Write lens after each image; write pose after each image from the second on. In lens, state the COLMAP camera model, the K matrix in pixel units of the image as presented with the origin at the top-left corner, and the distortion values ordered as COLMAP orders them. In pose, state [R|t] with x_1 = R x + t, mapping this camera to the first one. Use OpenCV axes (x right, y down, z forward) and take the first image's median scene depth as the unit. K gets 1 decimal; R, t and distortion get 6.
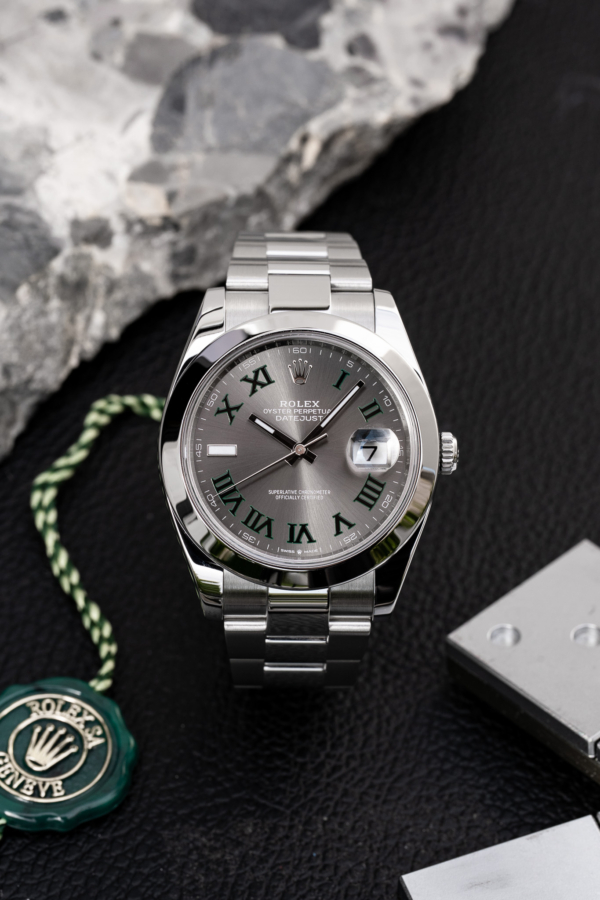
lens RADIAL K [[5067.4, 0, 306.3], [0, 5067.4, 444.9], [0, 0, 1]] dist [1.897249, 0.000000]
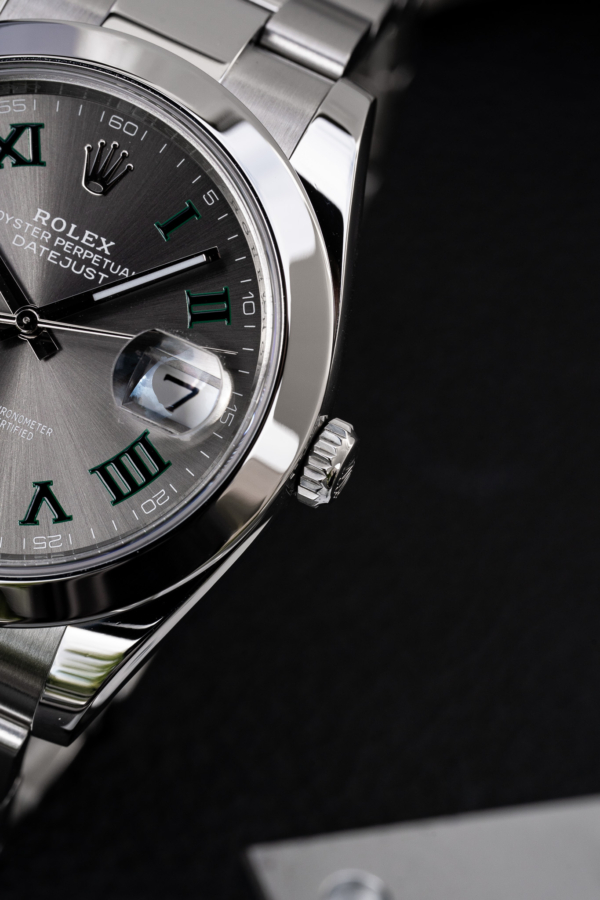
lens RADIAL K [[5067.4, 0, 308.7], [0, 5067.4, 450.3], [0, 0, 1]] dist [1.897249, 0.000000]
pose [[0.895909, 0.405582, -0.181248, 0.105280], [-0.410144, 0.911924, 0.013288, -0.004685], [0.170674, 0.062433, 0.983348, 0.529224]]
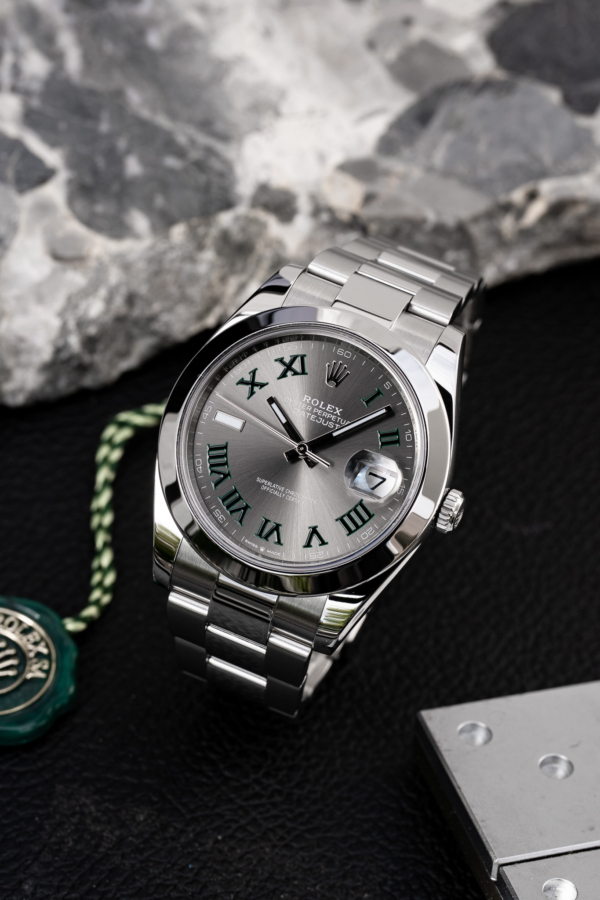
lens RADIAL K [[5067.4, 0, 282.6], [0, 5067.4, 438.9], [0, 0, 1]] dist [1.897249, 0.000000]
pose [[0.906713, 0.355813, -0.226427, 0.201105], [-0.367930, 0.929772, -0.012285, 0.011734], [0.206154, 0.094448, 0.973951, 0.071296]]
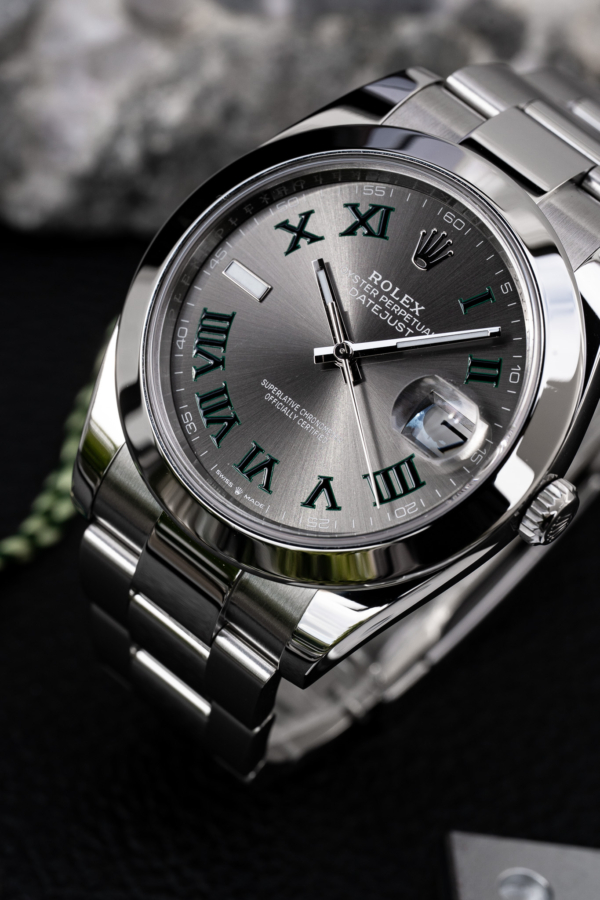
lens RADIAL K [[5067.4, 0, 272.5], [0, 5067.4, 417.8], [0, 0, 1]] dist [1.897249, 0.000000]
pose [[0.741083, 0.563921, -0.364403, 0.201660], [-0.599793, 0.799949, 0.018146, 0.001321], [0.301736, 0.205119, 0.931065, 0.435521]]
